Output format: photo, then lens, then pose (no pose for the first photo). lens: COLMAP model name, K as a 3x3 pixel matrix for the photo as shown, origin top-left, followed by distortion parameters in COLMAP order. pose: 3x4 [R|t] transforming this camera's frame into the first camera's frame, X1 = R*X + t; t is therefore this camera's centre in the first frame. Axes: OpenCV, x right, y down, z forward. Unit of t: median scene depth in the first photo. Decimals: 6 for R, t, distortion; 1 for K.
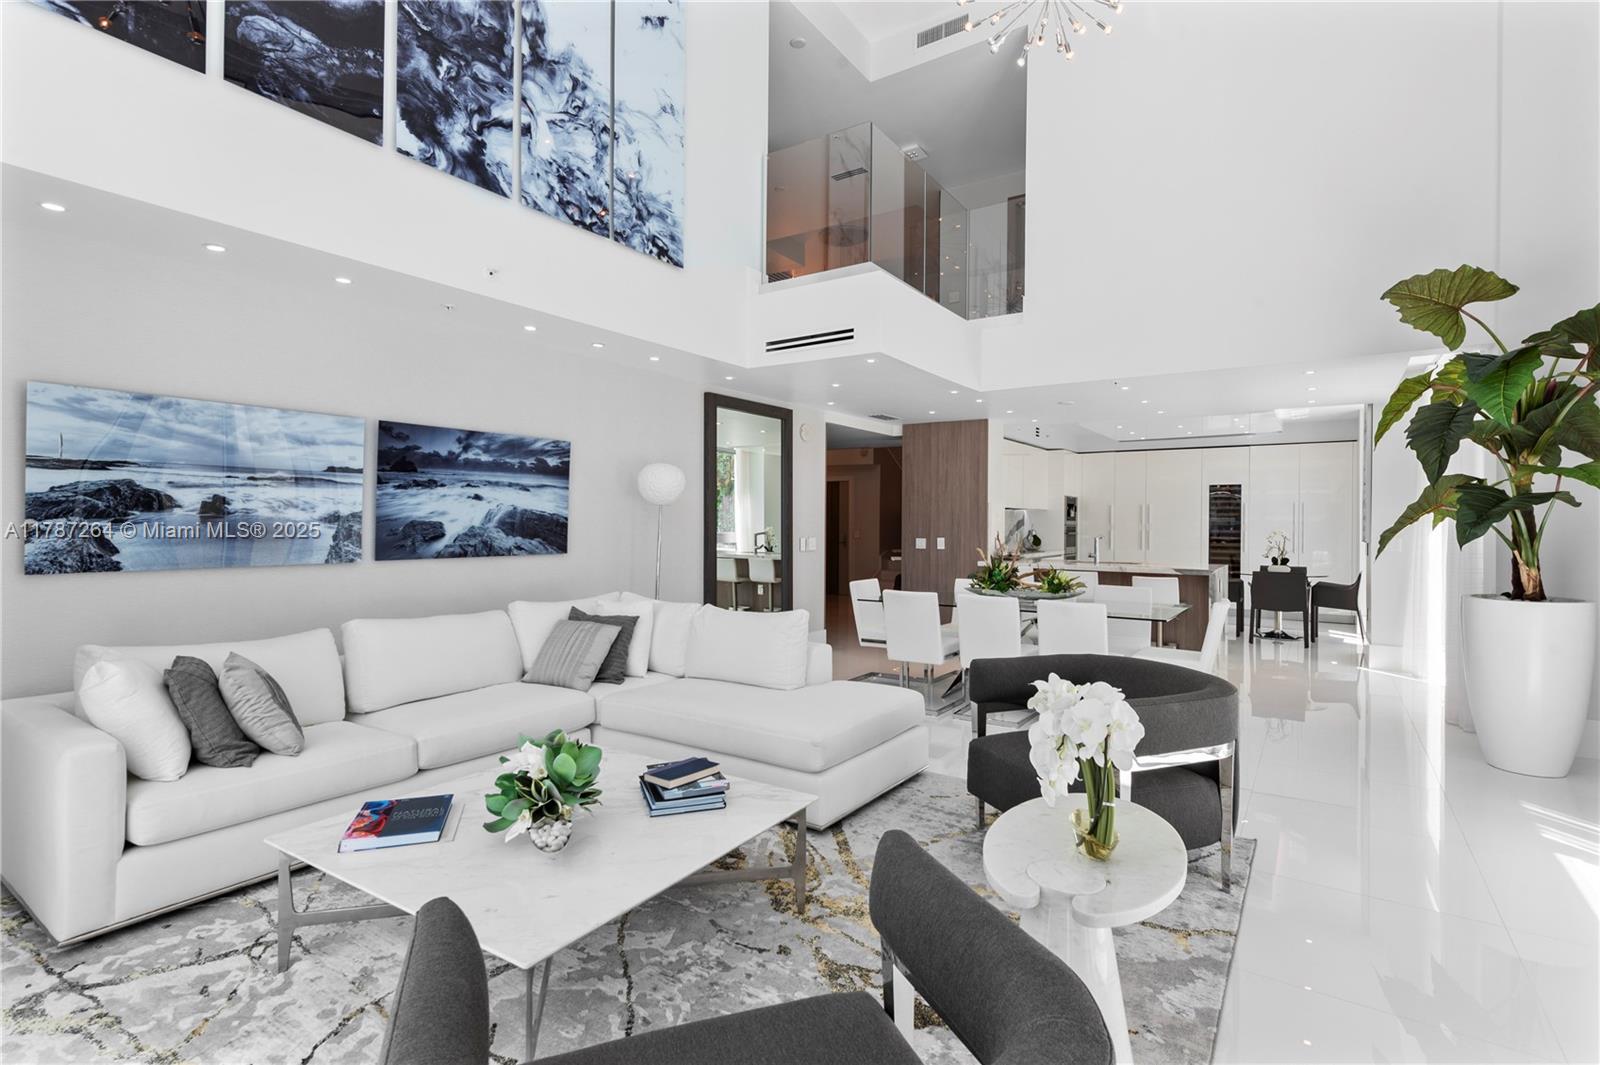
lens RADIAL K [[753.7, 0, 799.9], [0, 753.7, 524.7], [0, 0, 1]] dist [0.001515, 0.000732]
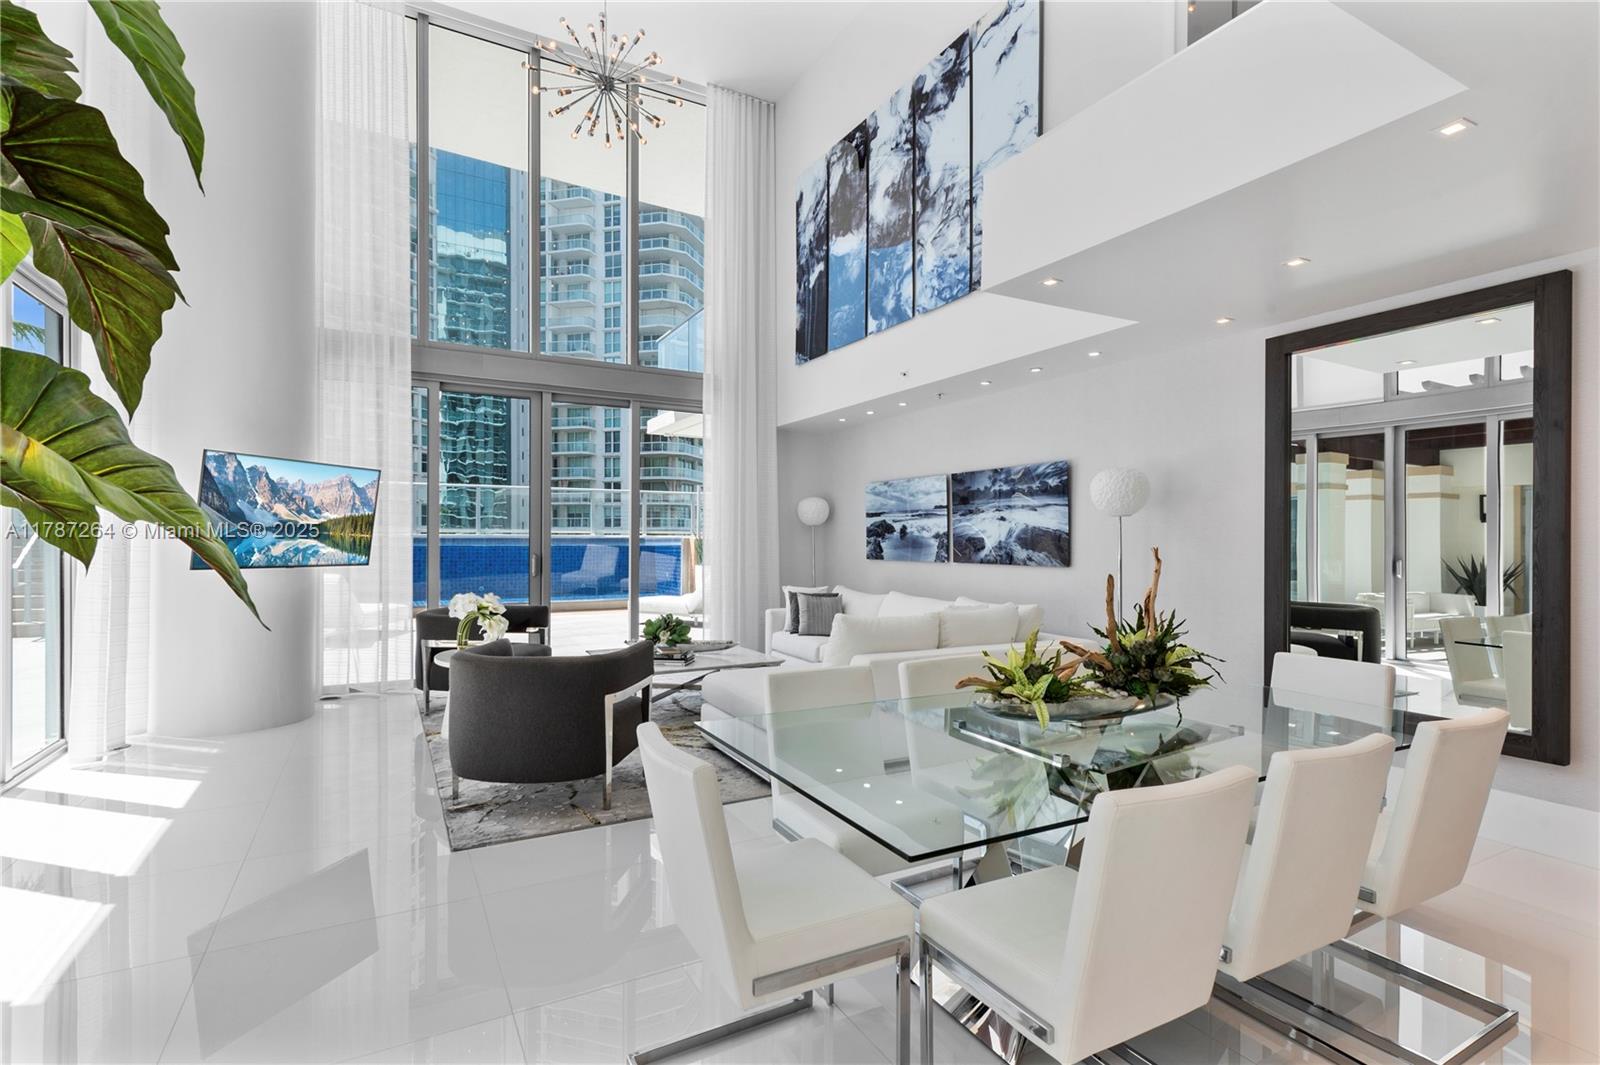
lens RADIAL K [[753.7, 0, 799.0], [0, 753.7, 539.7], [0, 0, 1]] dist [0.001515, 0.000732]
pose [[-0.455207, -0.005452, -0.890369, 0.932938], [-0.006966, 0.999972, -0.002562, 0.005925], [0.890359, 0.005036, -0.455232, 1.342287]]
